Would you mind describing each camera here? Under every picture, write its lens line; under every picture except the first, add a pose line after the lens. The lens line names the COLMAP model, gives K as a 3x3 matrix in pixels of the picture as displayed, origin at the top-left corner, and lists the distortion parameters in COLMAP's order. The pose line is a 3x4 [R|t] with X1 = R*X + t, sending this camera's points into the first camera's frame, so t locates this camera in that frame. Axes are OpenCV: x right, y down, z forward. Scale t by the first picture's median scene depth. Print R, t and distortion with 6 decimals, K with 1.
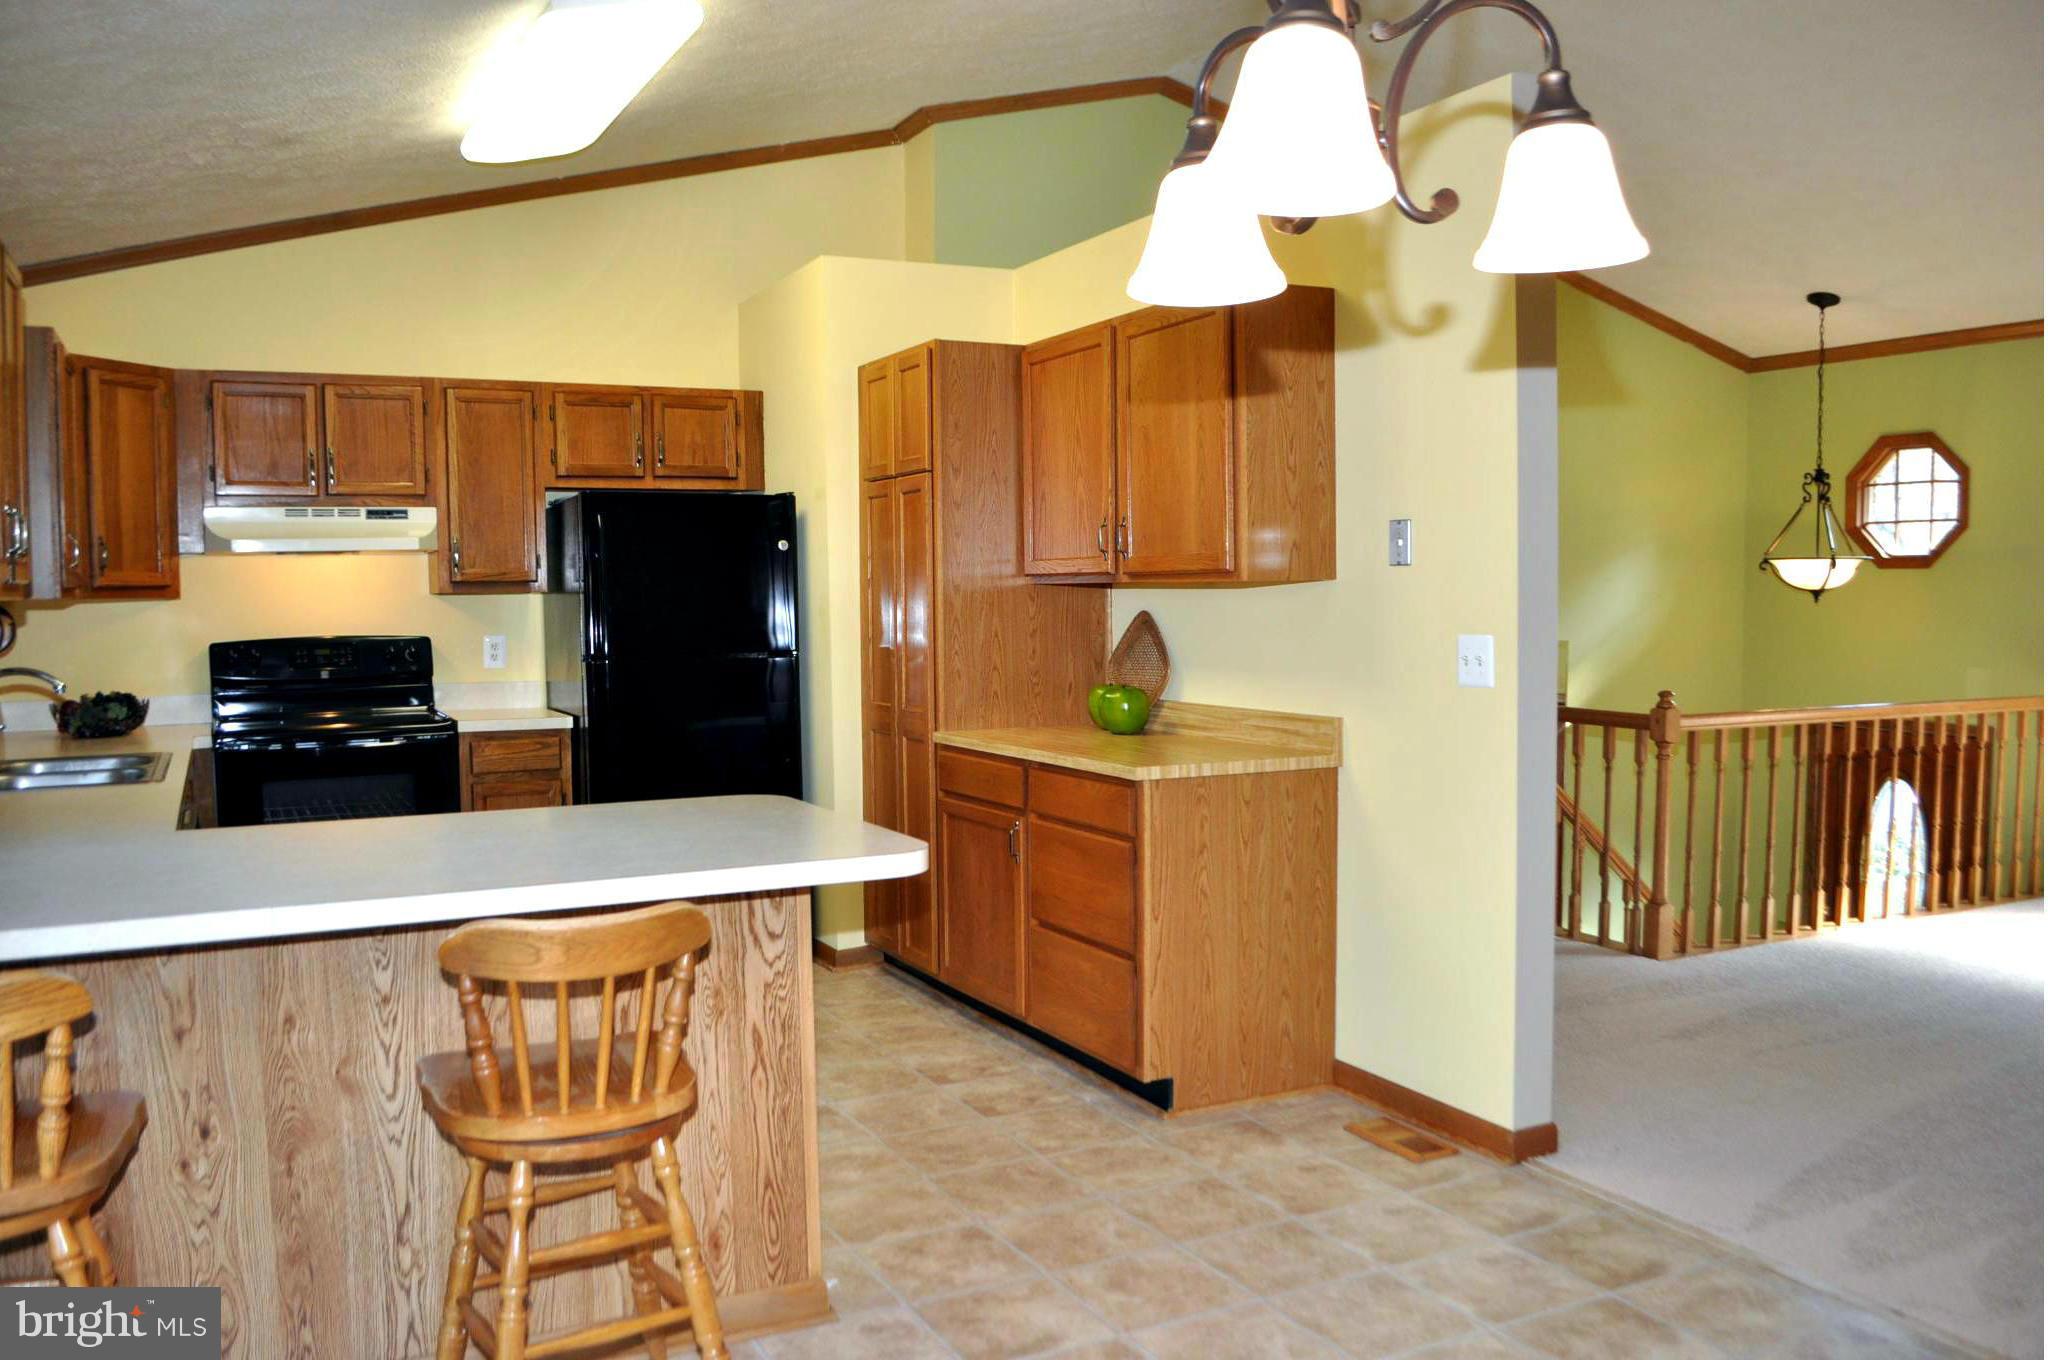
lens RADIAL K [[1619.1, 0, 1032.3], [0, 1619.1, 719.6], [0, 0, 1]] dist [-0.083667, 0.008707]
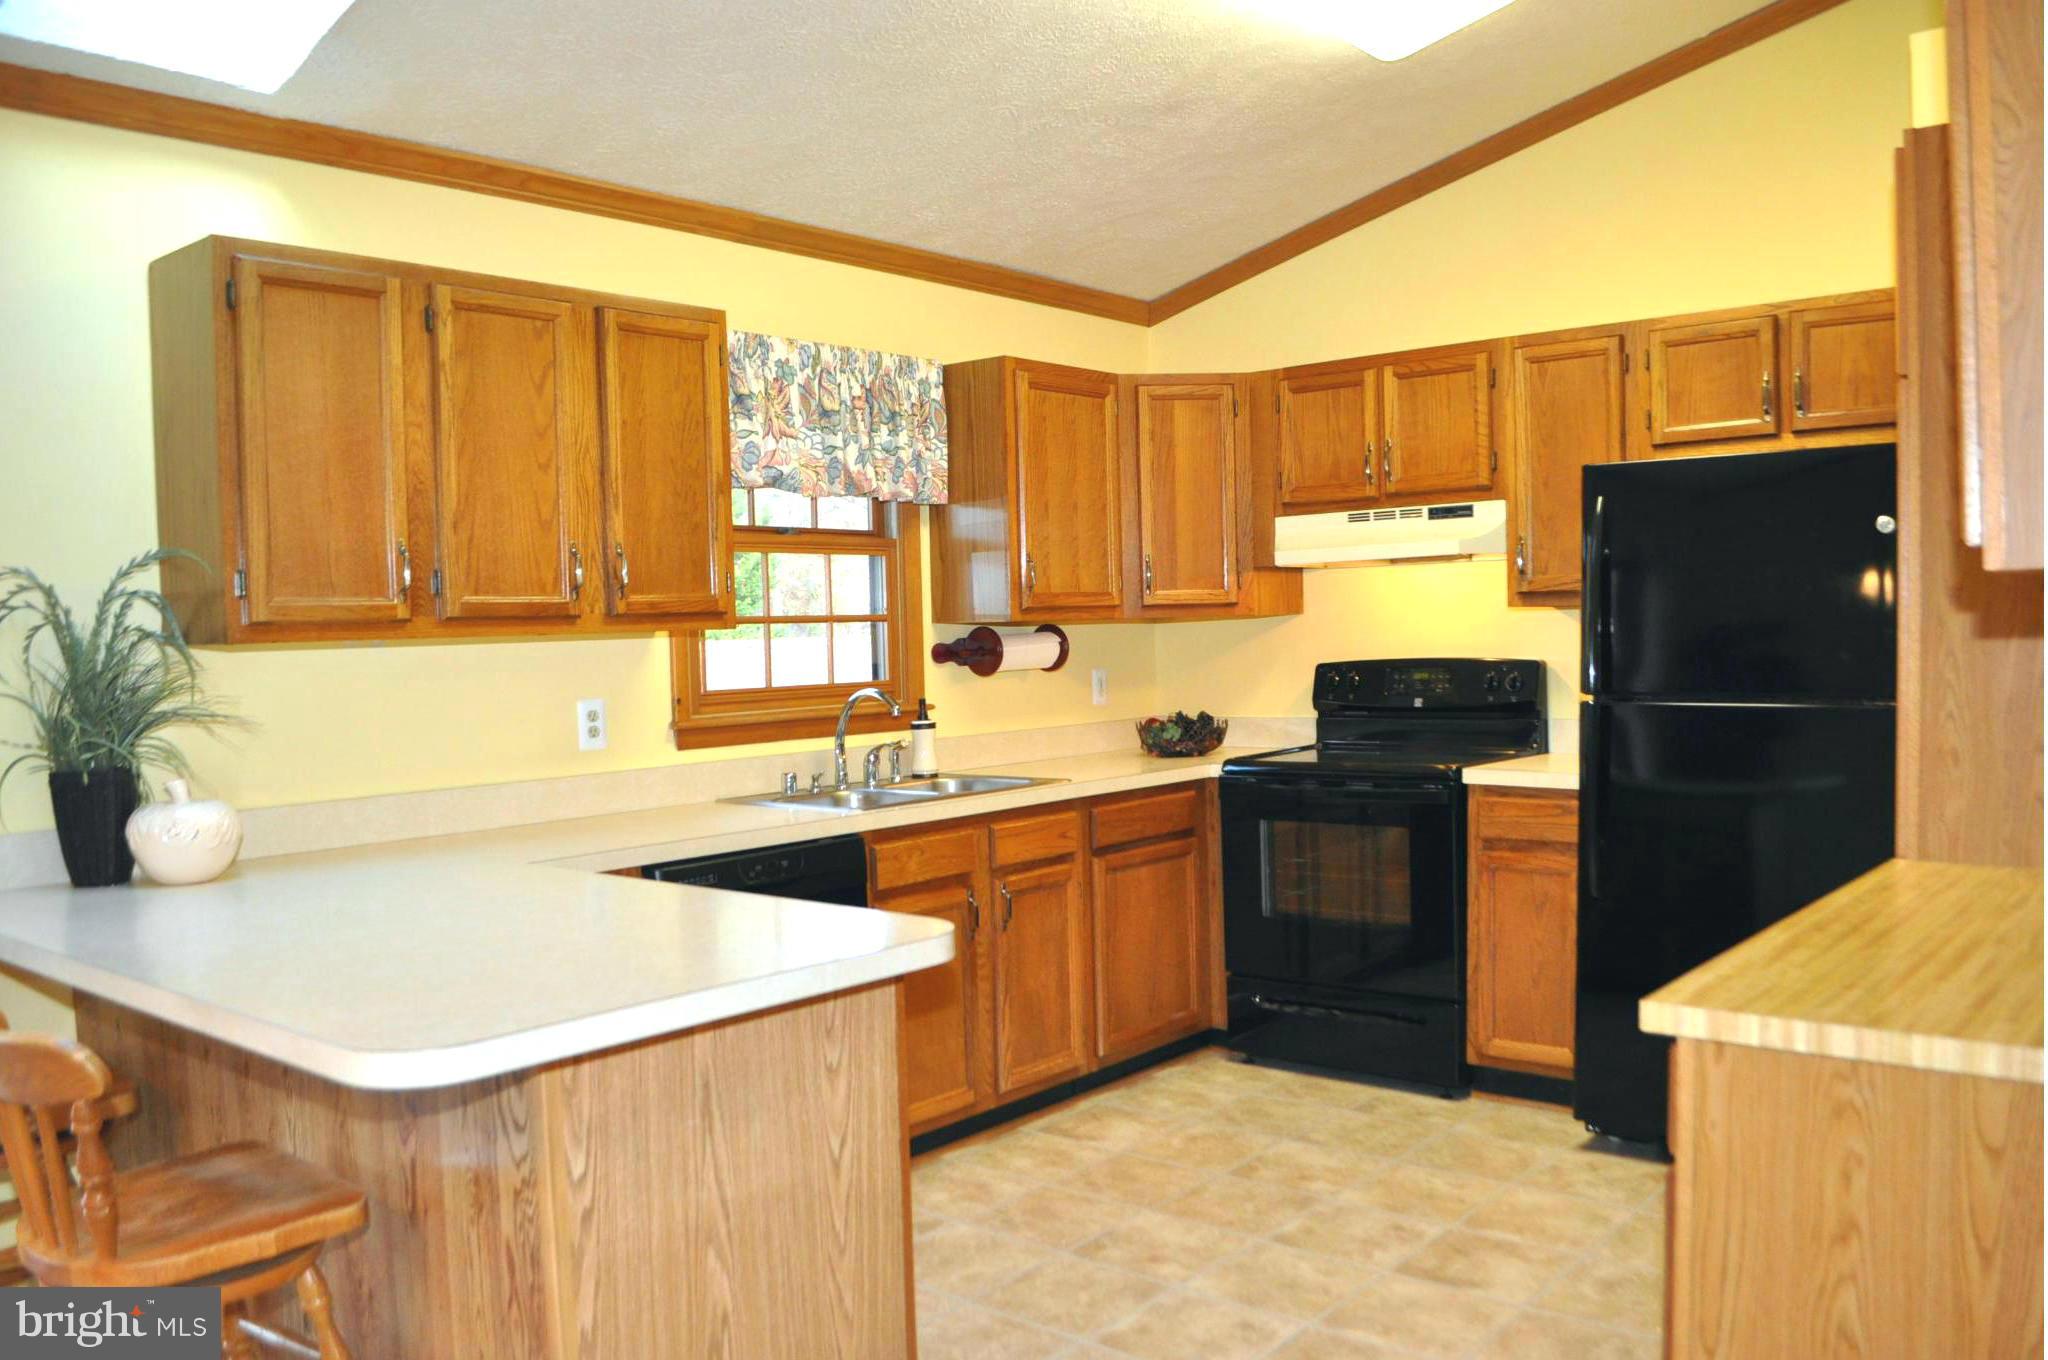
lens RADIAL K [[1619.1, 0, 1032.3], [0, 1619.1, 719.6], [0, 0, 1]] dist [-0.083667, 0.008707]
pose [[0.385334, 0.050333, -0.921403, 0.330233], [-0.049365, 0.998206, 0.033884, -0.045285], [0.921456, 0.032429, 0.387128, 0.557747]]
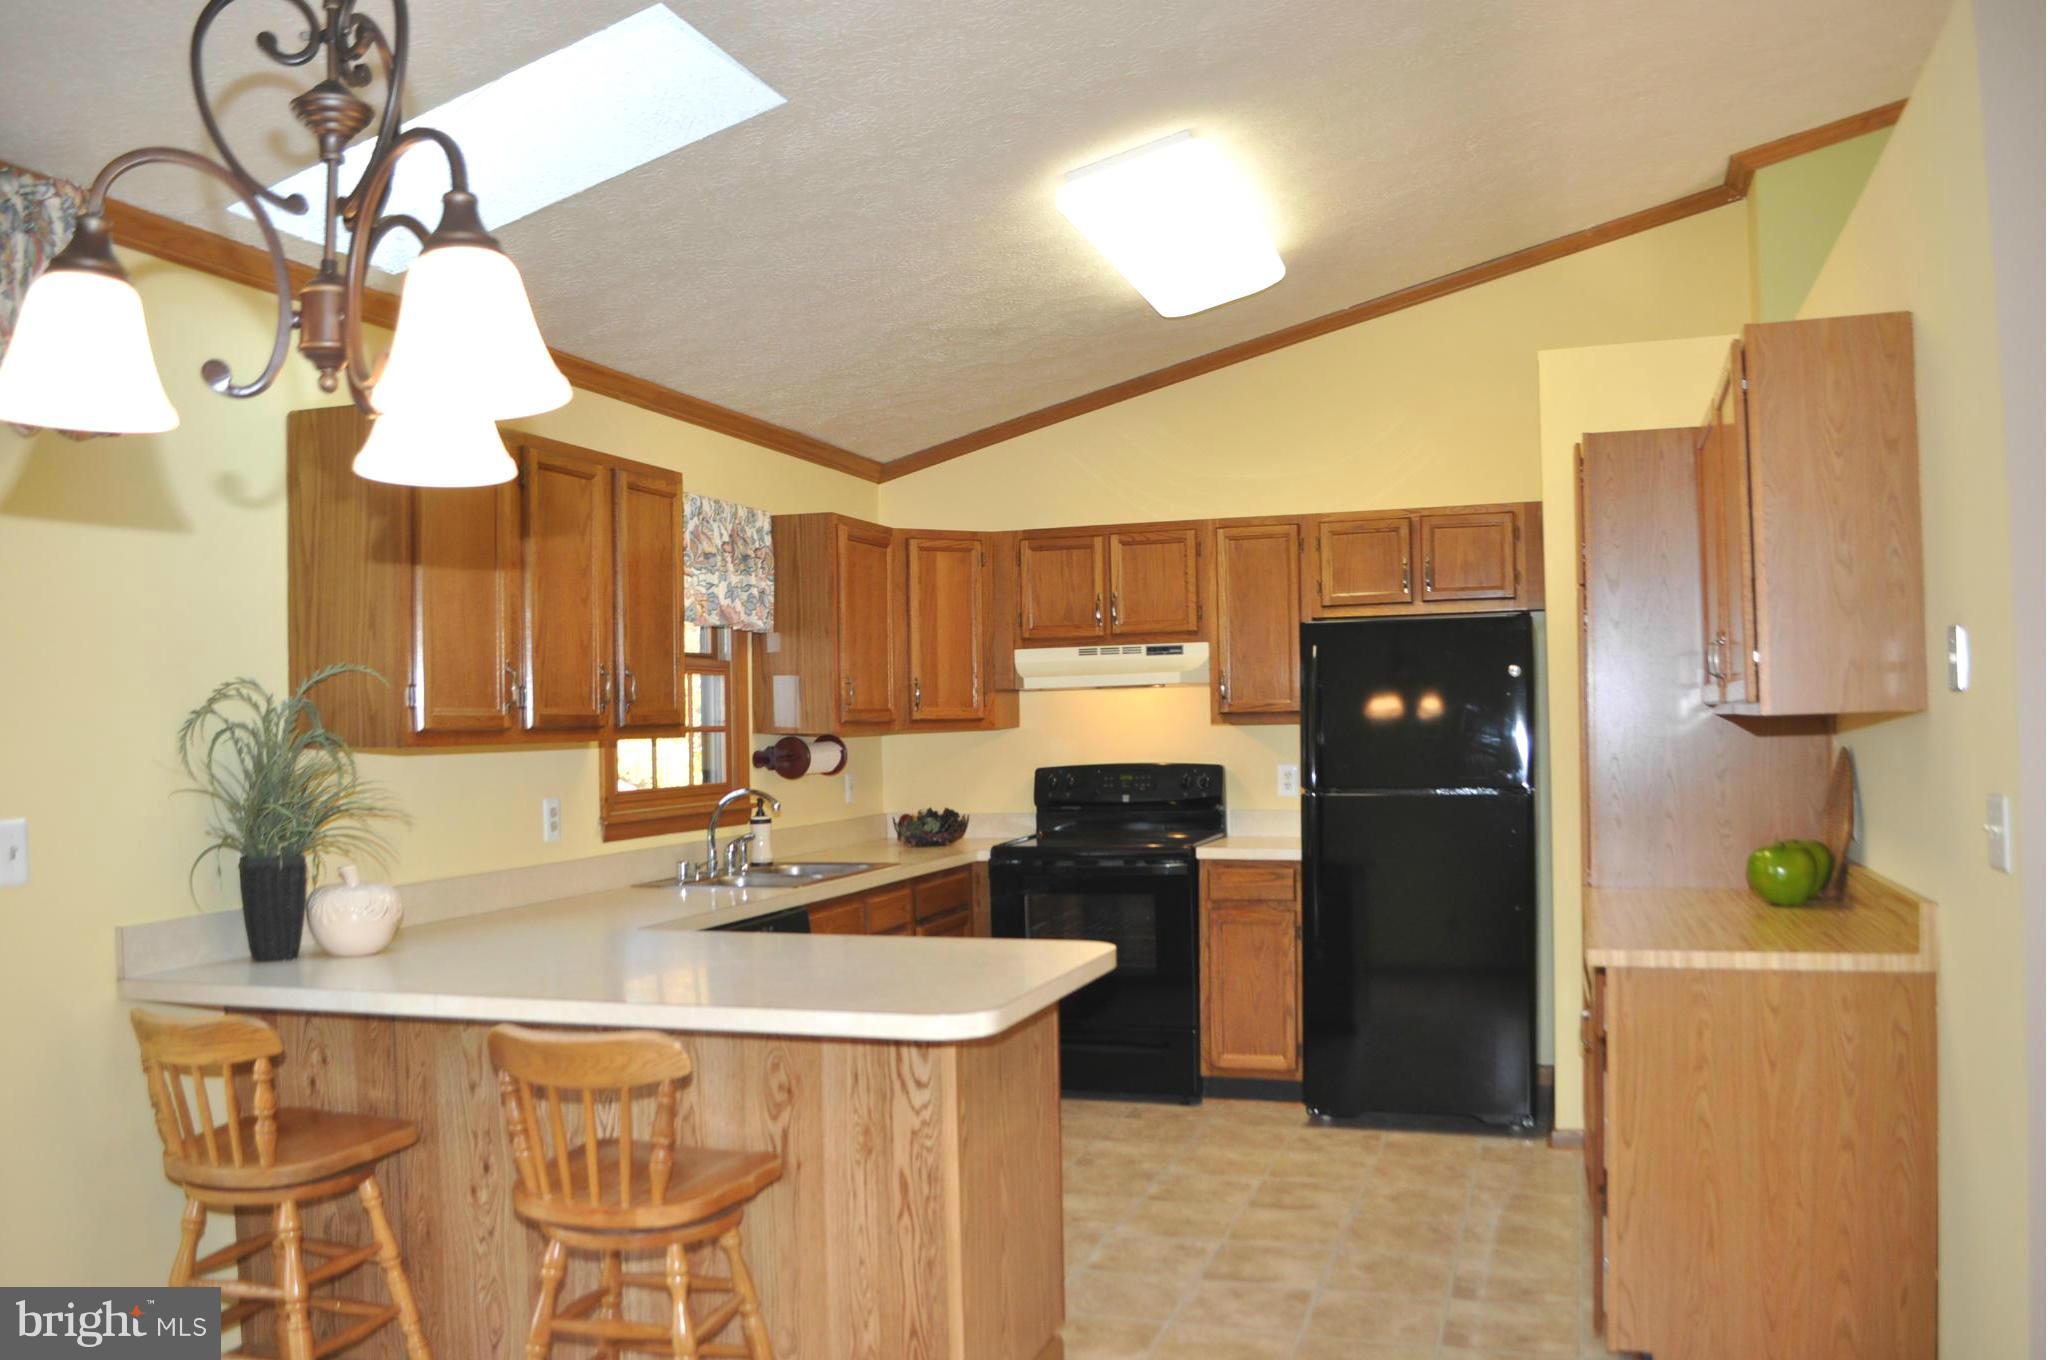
lens RADIAL K [[1655.3, 0, 1028.0], [0, 1655.3, 719.2], [0, 0, 1]] dist [-0.078674, 0.002737]
pose [[0.702559, -0.005908, -0.711601, 0.369640], [-0.043338, 0.997754, -0.051071, -0.025714], [0.710304, 0.066720, 0.700725, 0.187887]]
